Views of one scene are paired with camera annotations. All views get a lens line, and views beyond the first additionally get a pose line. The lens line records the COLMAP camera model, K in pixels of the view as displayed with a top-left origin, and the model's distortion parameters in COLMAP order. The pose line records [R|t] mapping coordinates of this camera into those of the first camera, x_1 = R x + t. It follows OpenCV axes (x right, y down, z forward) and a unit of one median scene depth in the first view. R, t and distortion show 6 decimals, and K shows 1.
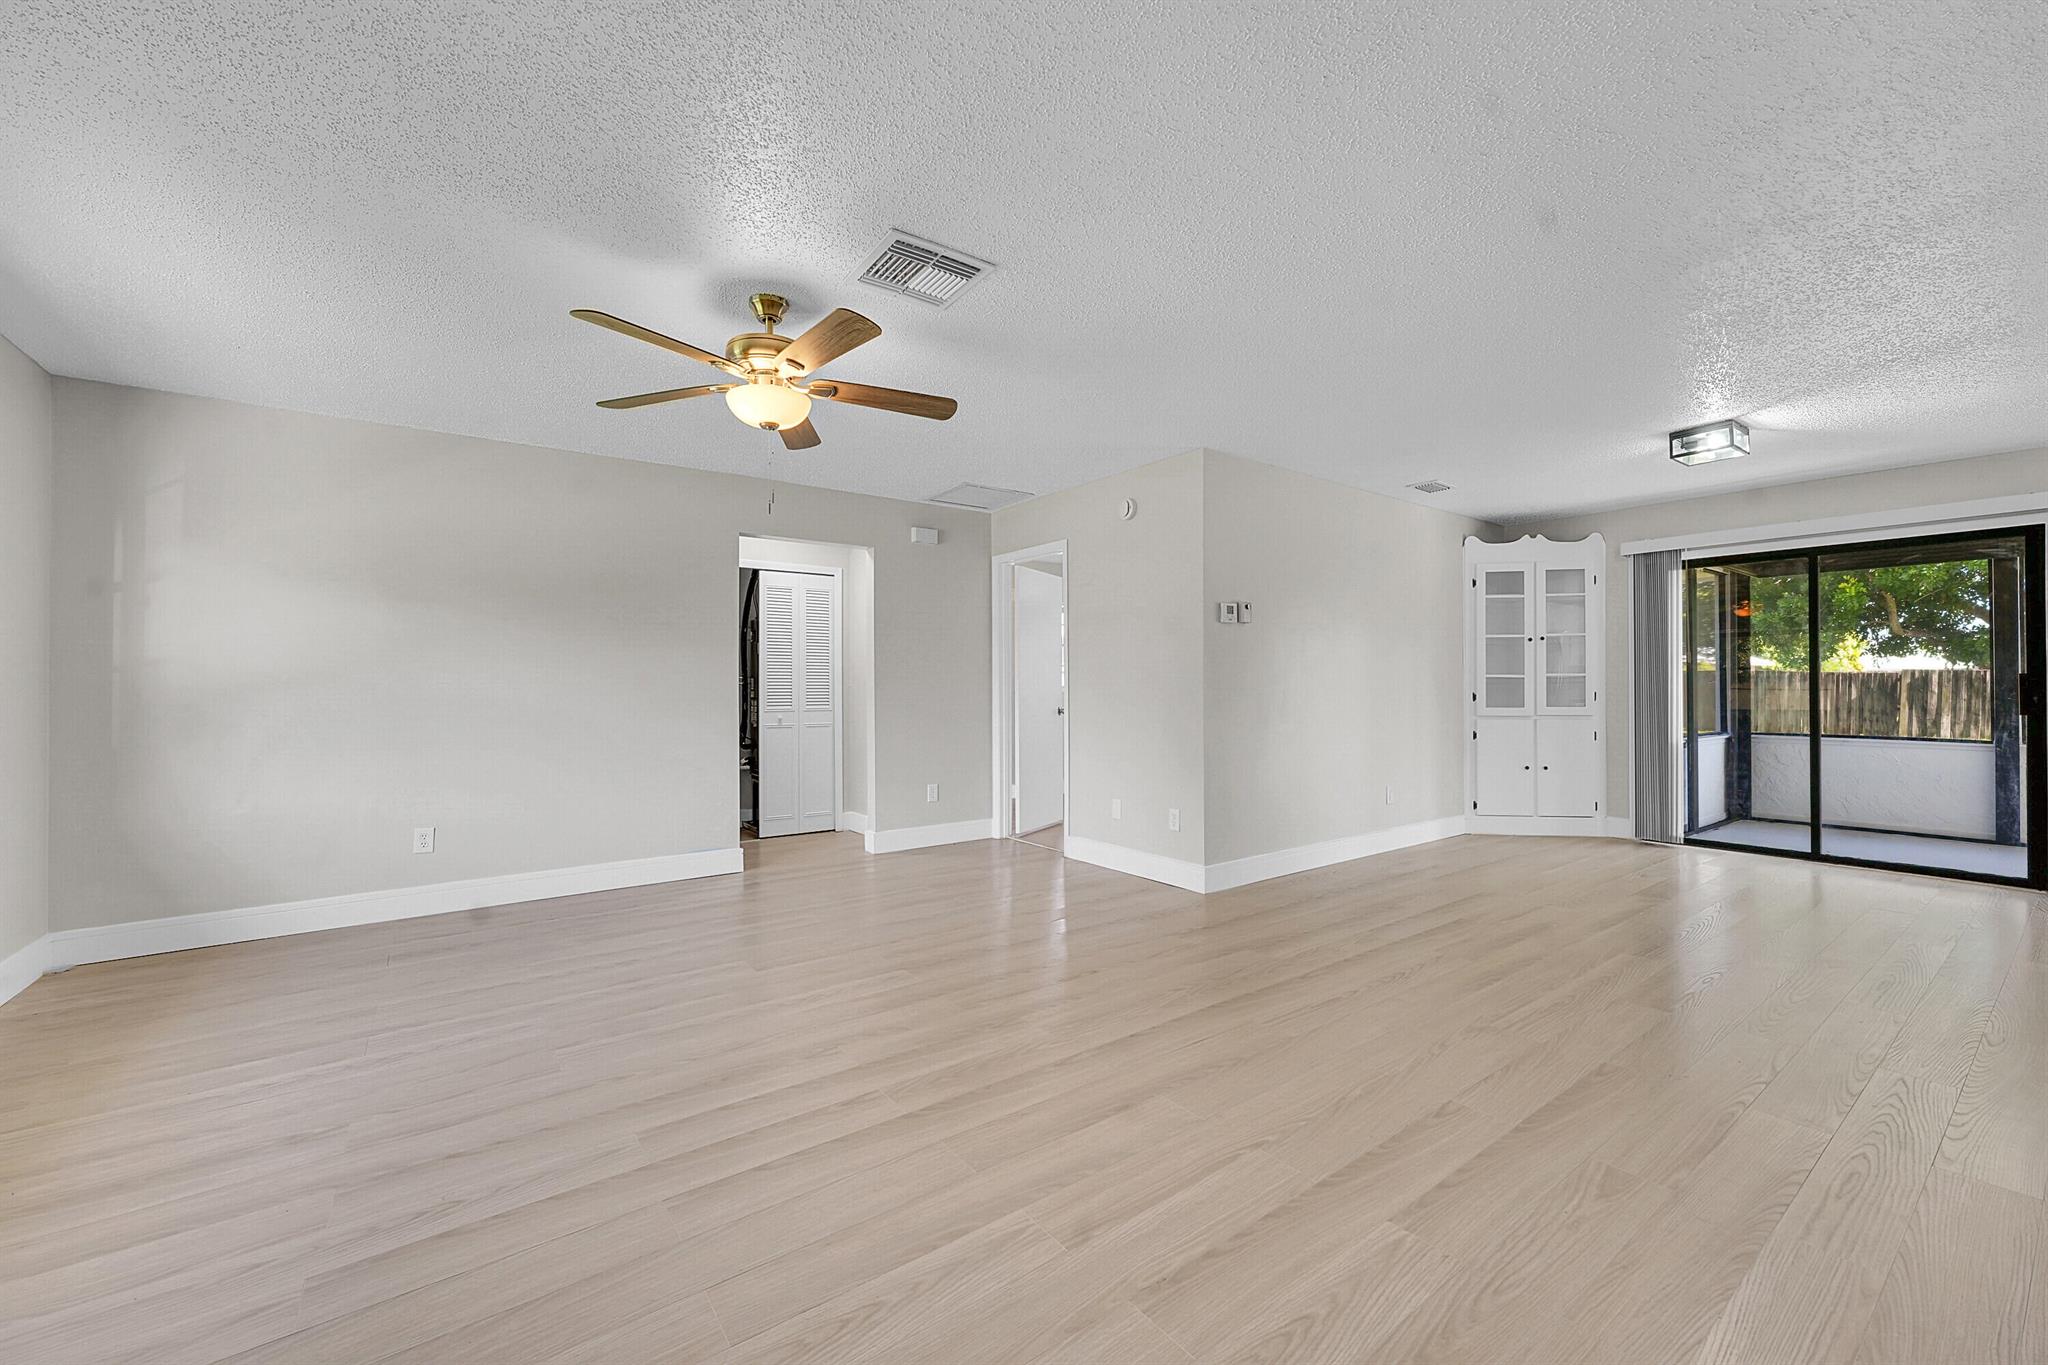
lens RADIAL K [[807.6, 0, 1024.0], [0, 807.6, 682.5], [0, 0, 1]] dist [-0.003085, -0.000132]
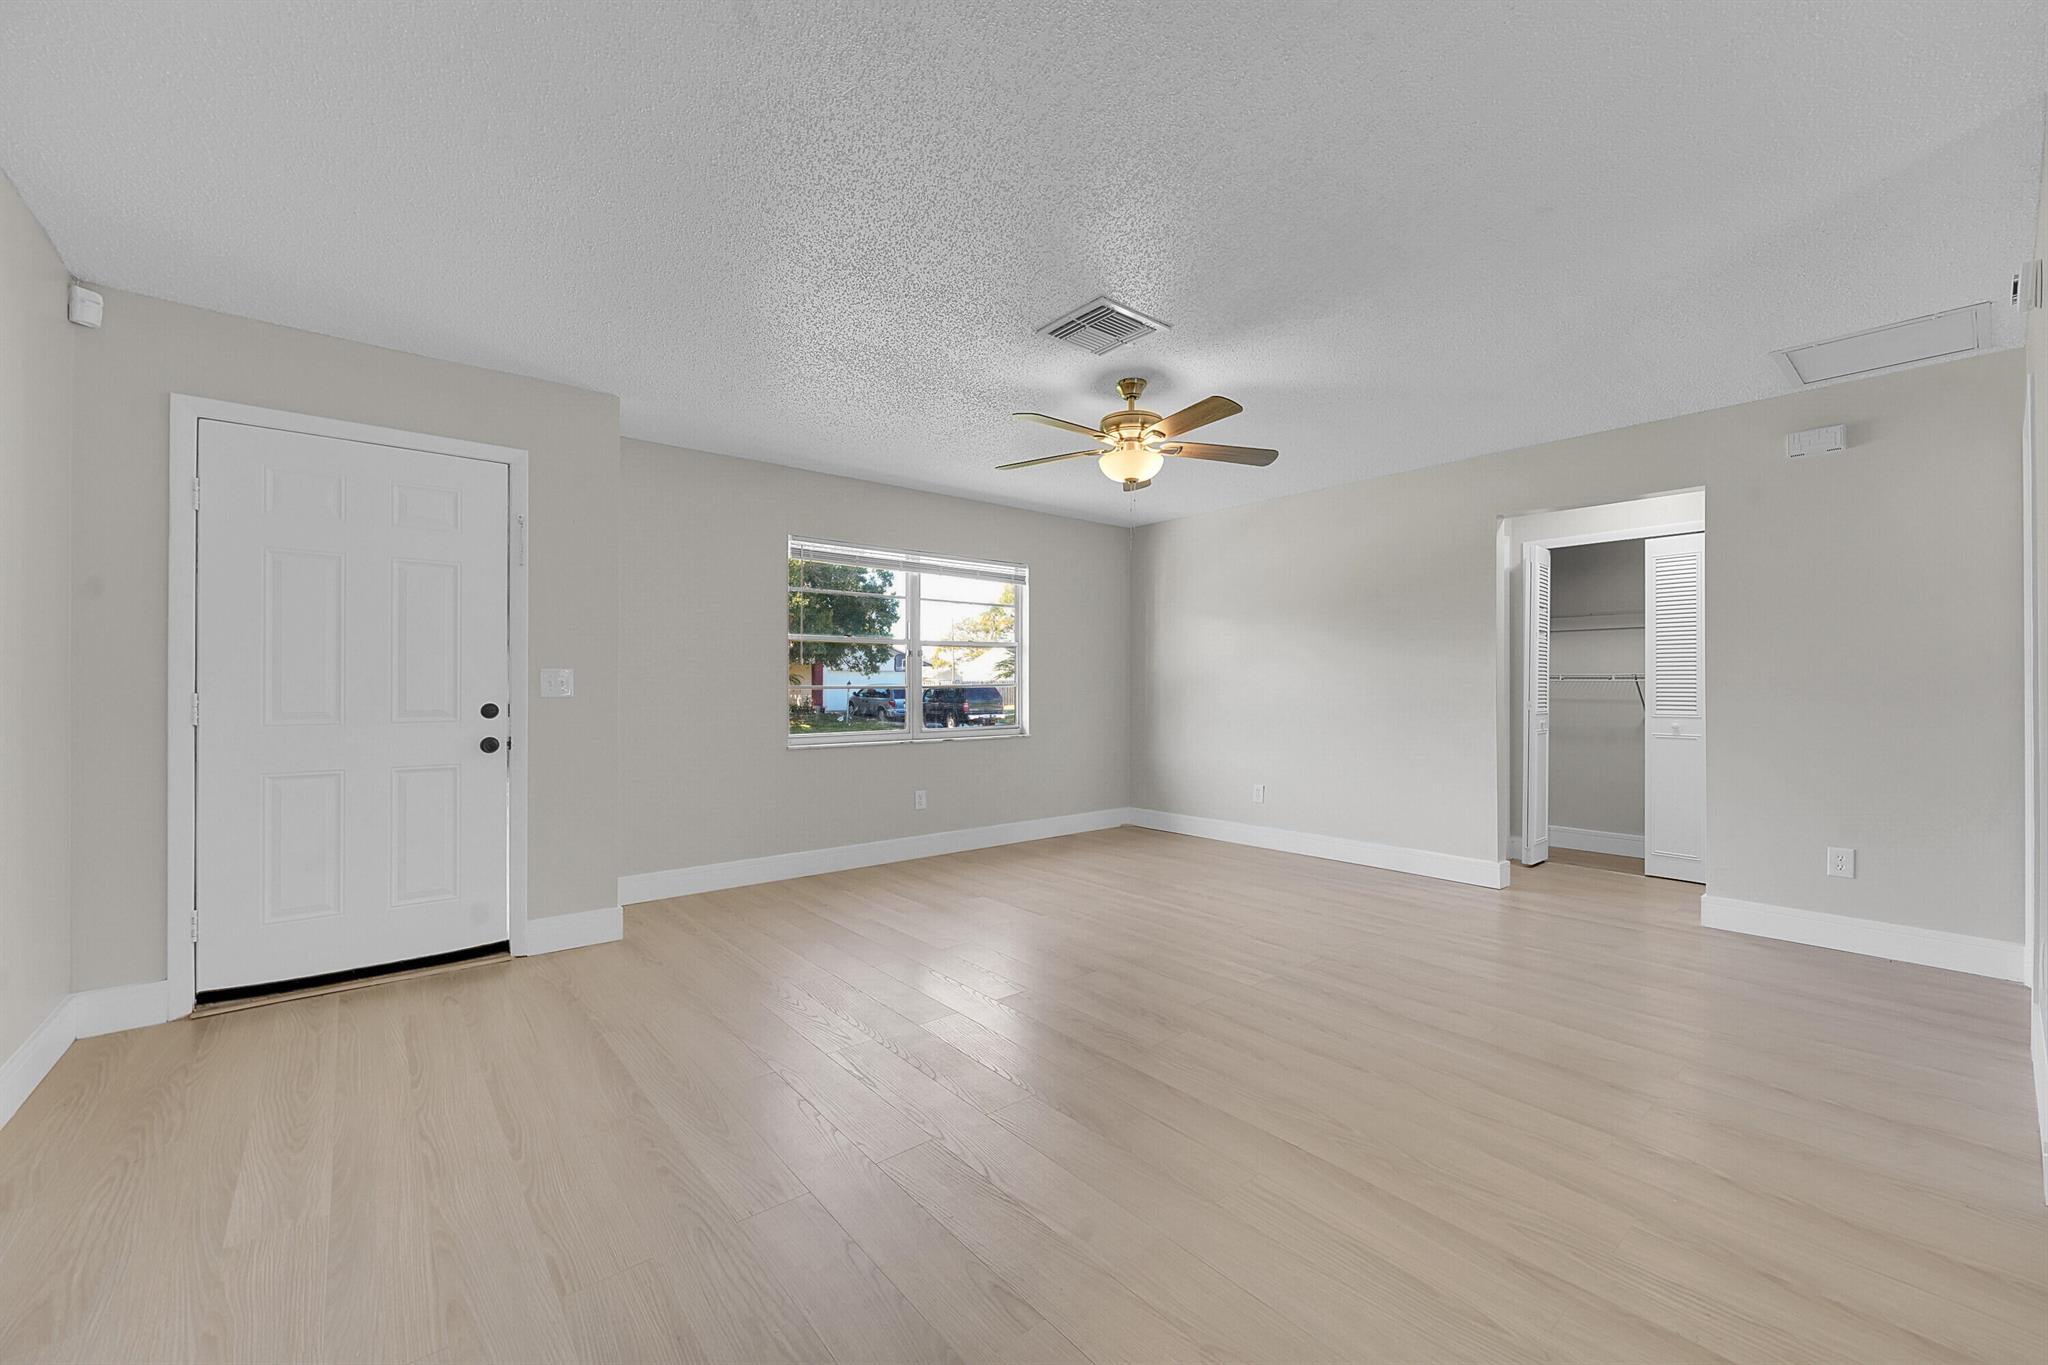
lens RADIAL K [[807.6, 0, 1024.0], [0, 807.6, 682.5], [0, 0, 1]] dist [-0.003085, -0.000132]
pose [[0.055313, 0.000281, -0.998469, 0.443886], [0.002532, 0.999997, 0.000421, 0.000114], [0.998466, -0.002551, 0.055313, 0.354254]]
